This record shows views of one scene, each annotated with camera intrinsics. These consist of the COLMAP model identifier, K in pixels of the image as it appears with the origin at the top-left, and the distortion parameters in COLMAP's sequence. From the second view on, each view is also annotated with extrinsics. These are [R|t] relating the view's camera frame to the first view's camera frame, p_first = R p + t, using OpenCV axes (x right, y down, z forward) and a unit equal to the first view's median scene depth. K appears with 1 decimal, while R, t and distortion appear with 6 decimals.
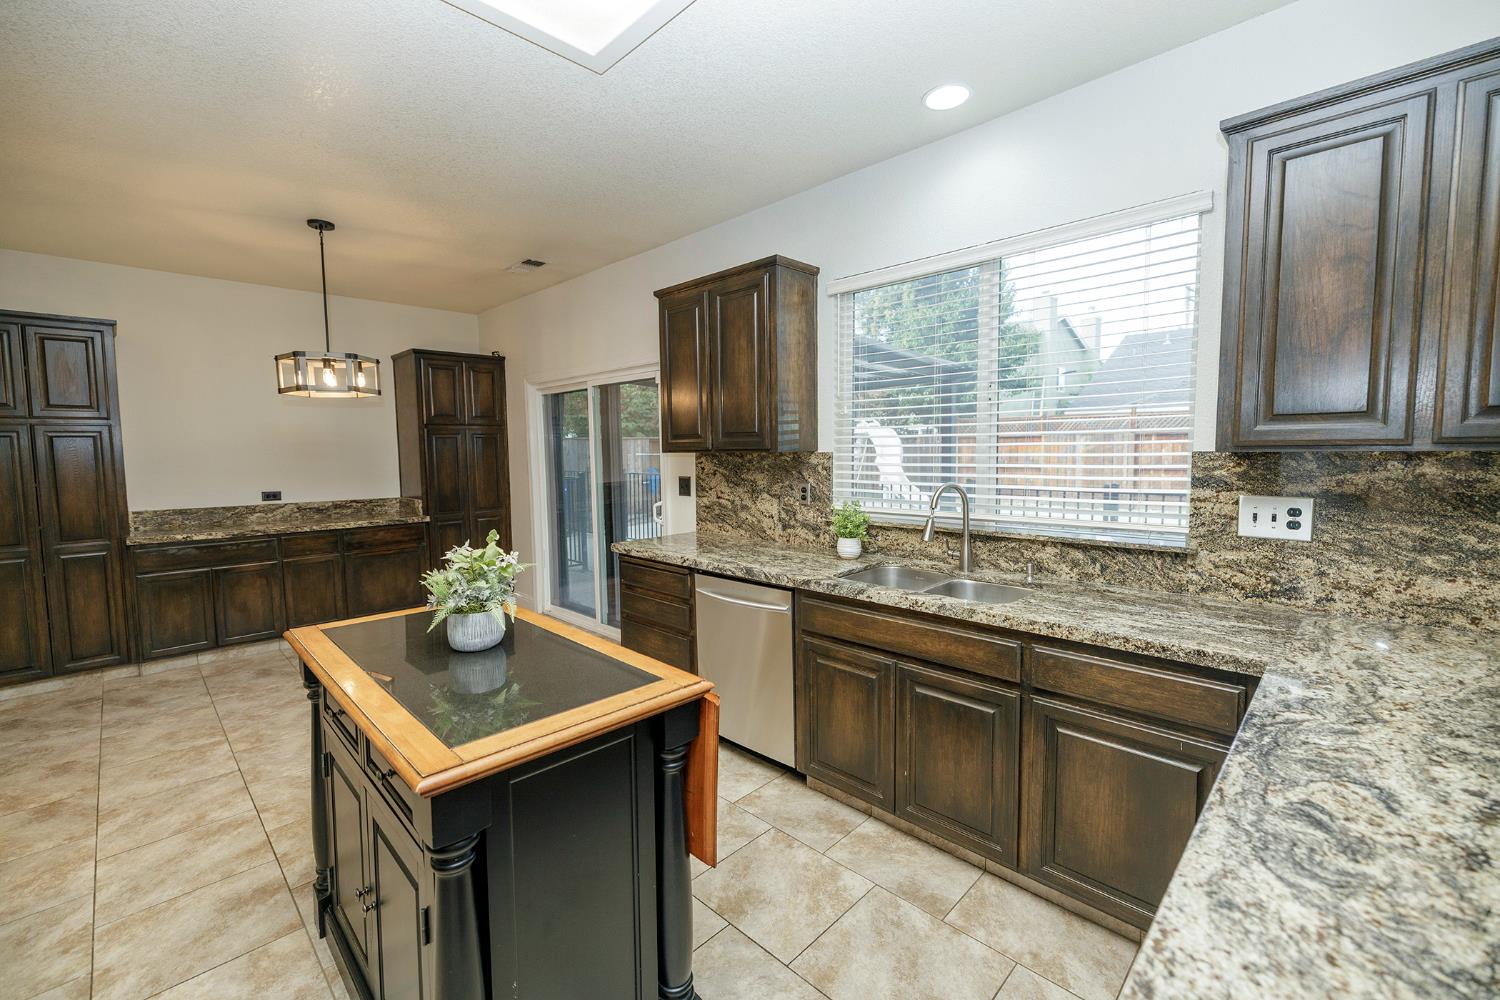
lens RADIAL K [[627.6, 0, 741.8], [0, 627.6, 492.4], [0, 0, 1]] dist [0.002014, -0.000083]
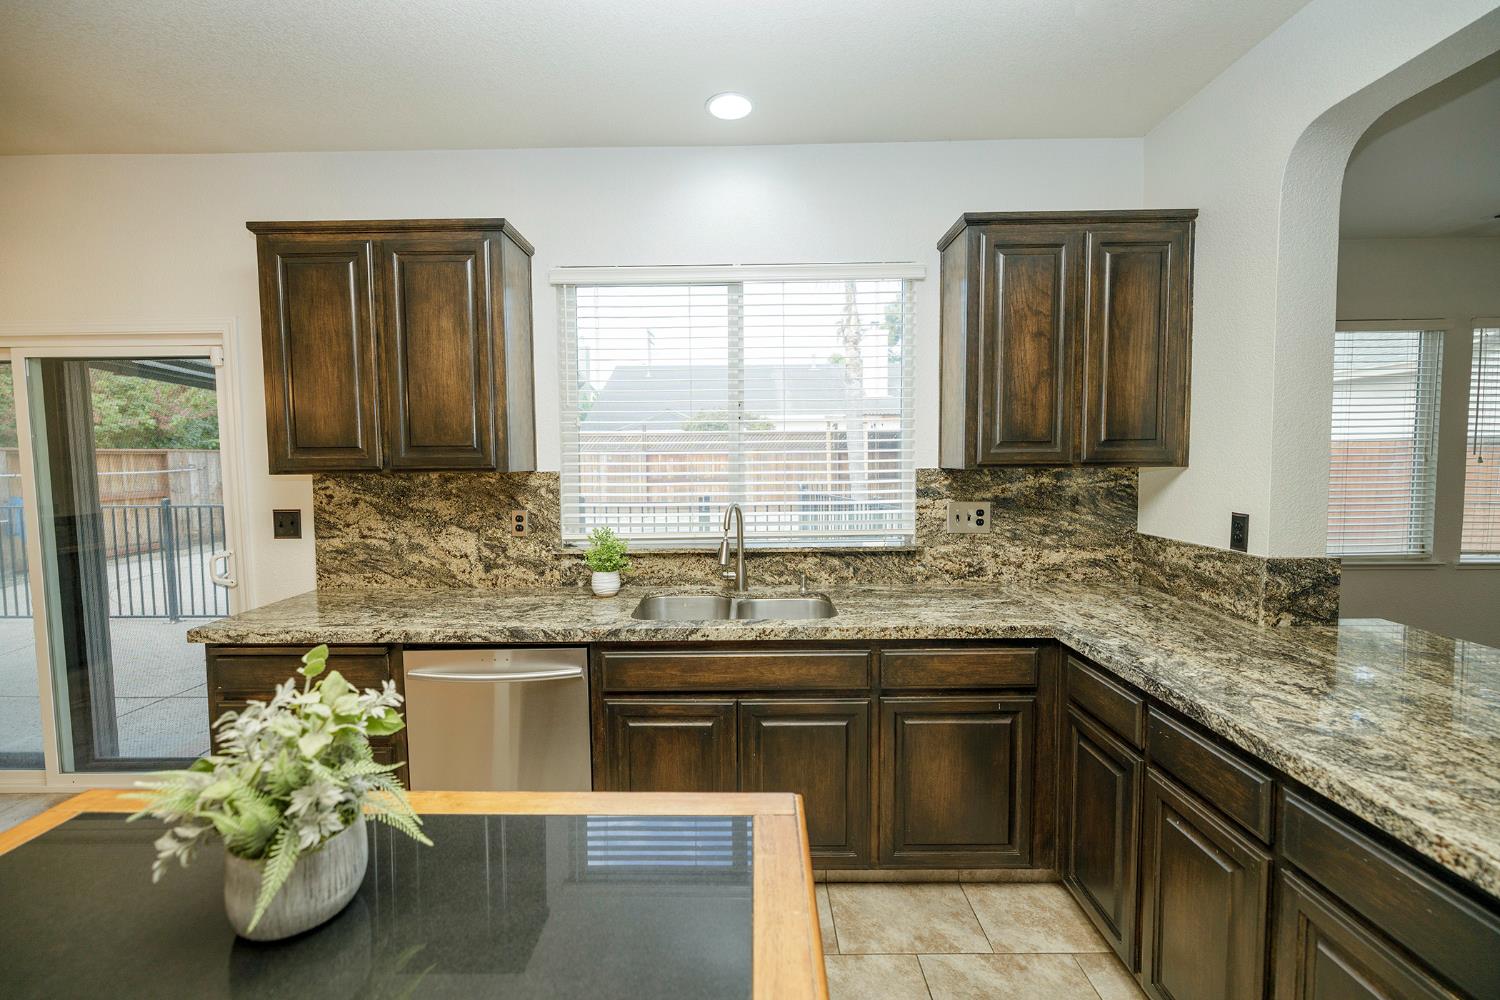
lens RADIAL K [[627.6, 0, 740.7], [0, 627.6, 492.2], [0, 0, 1]] dist [0.002014, -0.000083]
pose [[0.714185, -0.033564, 0.699152, -0.300863], [0.051241, 0.998677, -0.004399, -0.022801], [-0.698079, 0.038967, 0.714960, 0.262625]]
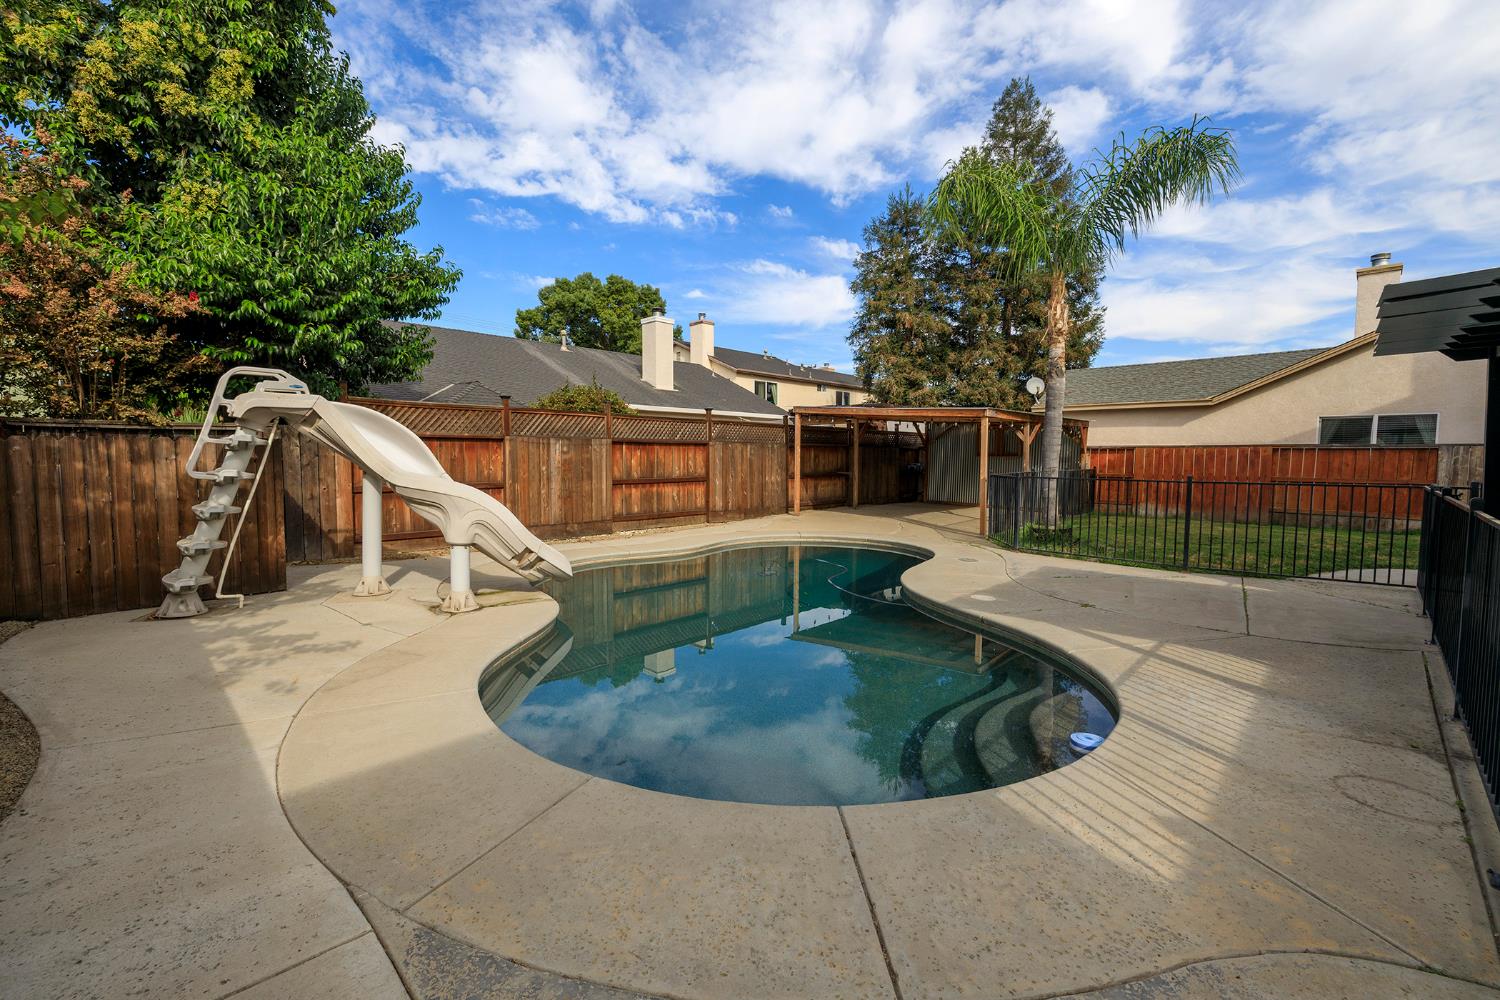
lens RADIAL K [[627.6, 0, 743.7], [0, 627.6, 495.4], [0, 0, 1]] dist [0.002014, -0.000083]
pose [[0.010277, -0.048358, 0.998777, -0.910595], [0.072688, 0.996224, 0.047487, -0.237651], [-0.997302, 0.072111, 0.013754, 4.080318]]
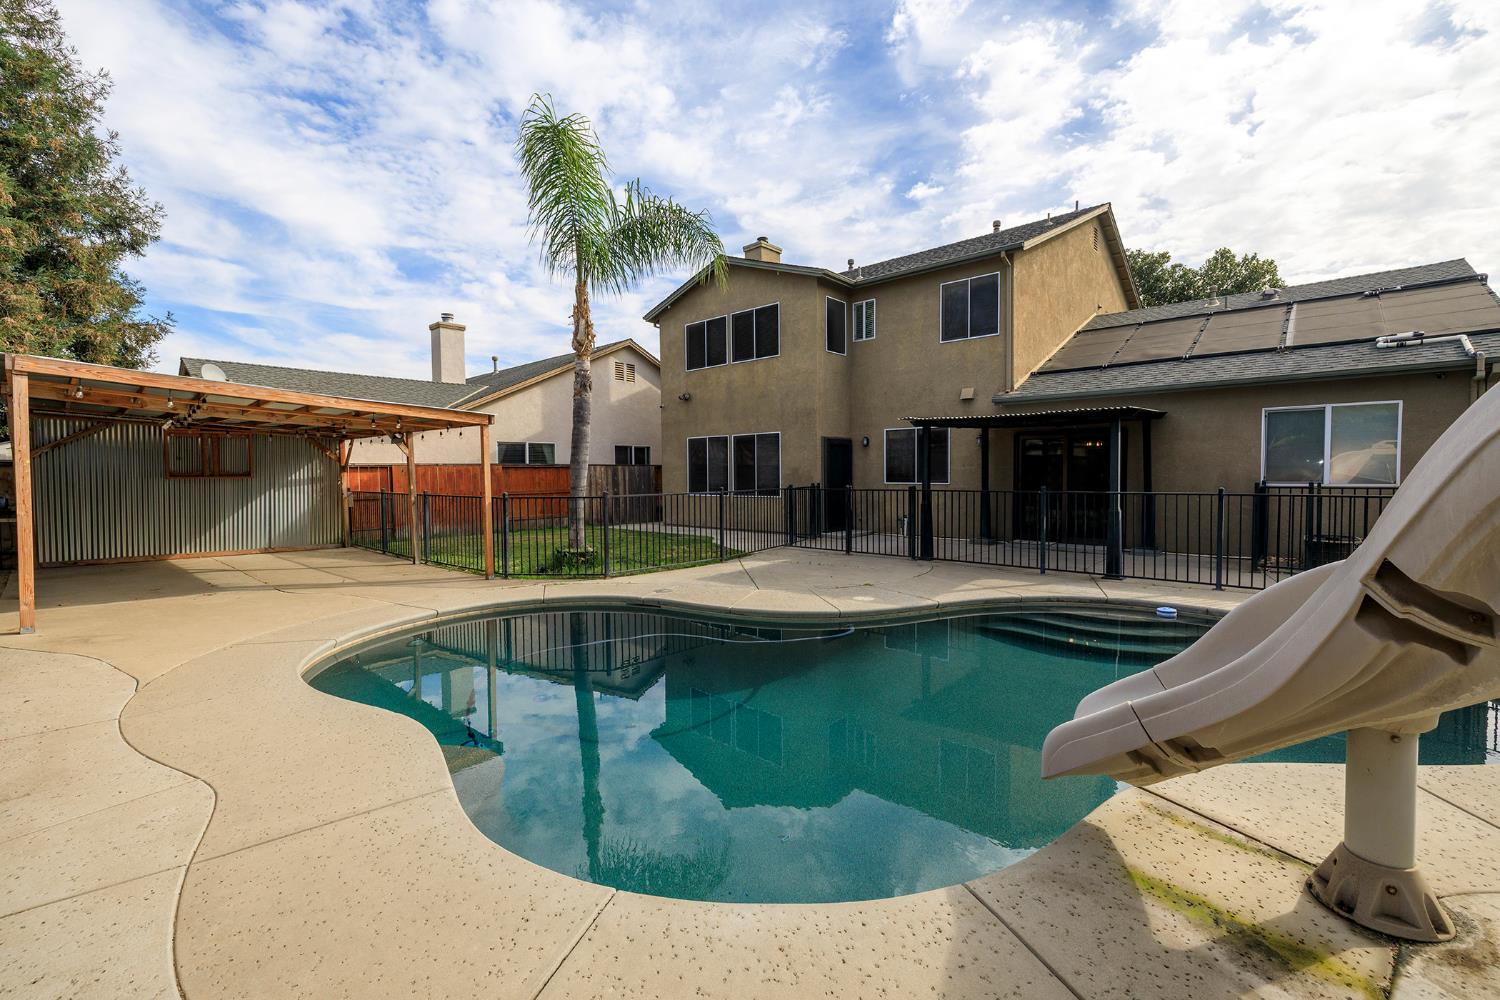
lens RADIAL K [[627.6, 0, 754.4], [0, 627.6, 494.0], [0, 0, 1]] dist [0.002014, -0.000083]
pose [[-0.997377, 0.027173, -0.067084, 1.975420], [0.019413, 0.993322, 0.113732, -0.423658], [0.069726, 0.112132, -0.991244, 5.833951]]
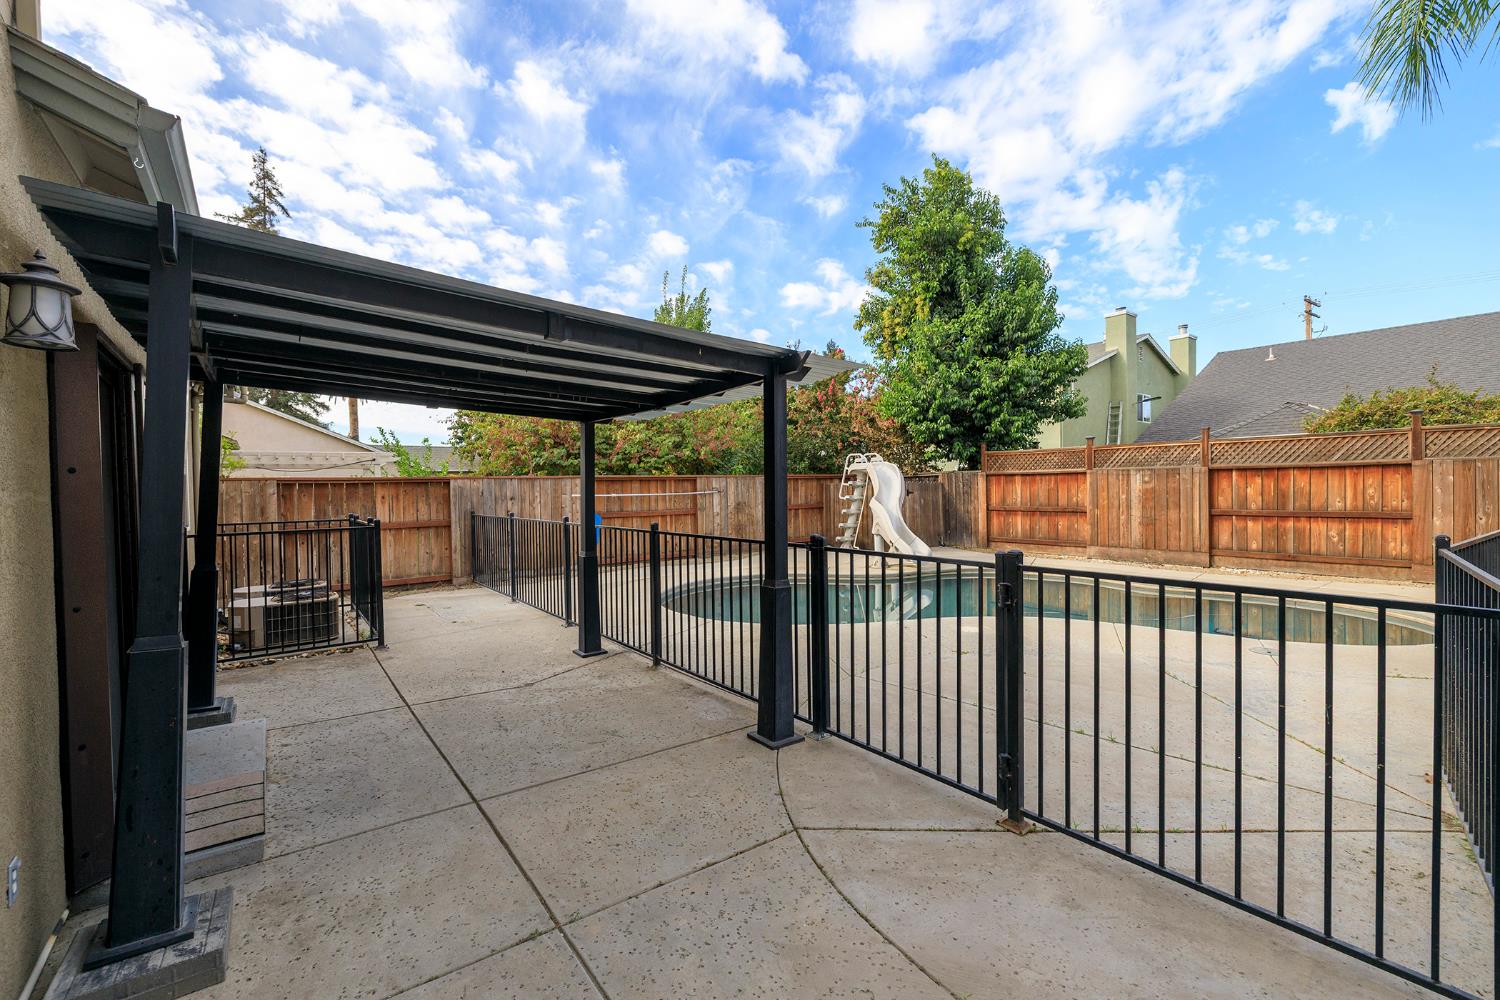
lens RADIAL K [[627.6, 0, 747.2], [0, 627.6, 499.1], [0, 0, 1]] dist [0.002014, -0.000083]
pose [[0.991381, -0.000276, -0.131012, 0.841786], [-0.006757, 0.998559, -0.053234, -0.053328], [0.130838, 0.053661, 0.989951, 0.846232]]
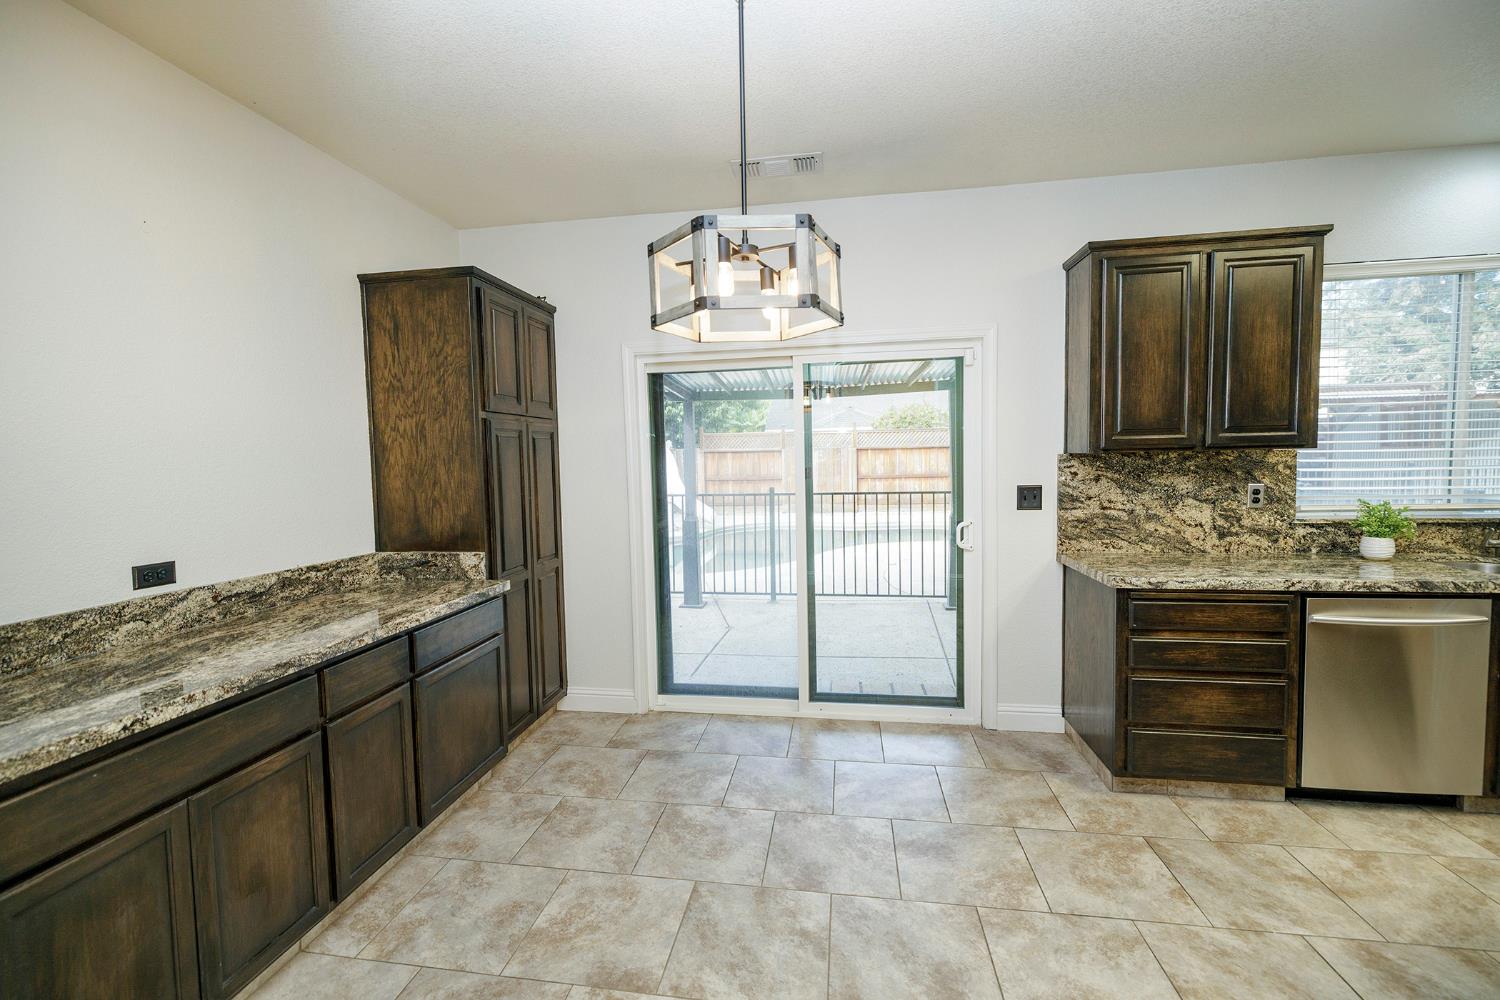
lens RADIAL K [[627.6, 0, 746.5], [0, 627.6, 492.9], [0, 0, 1]] dist [0.002014, -0.000083]
pose [[0.809817, -0.037553, 0.585479, -1.187751], [0.054044, 0.998481, -0.010708, -0.037479], [-0.584187, 0.040313, 0.810617, 0.807239]]
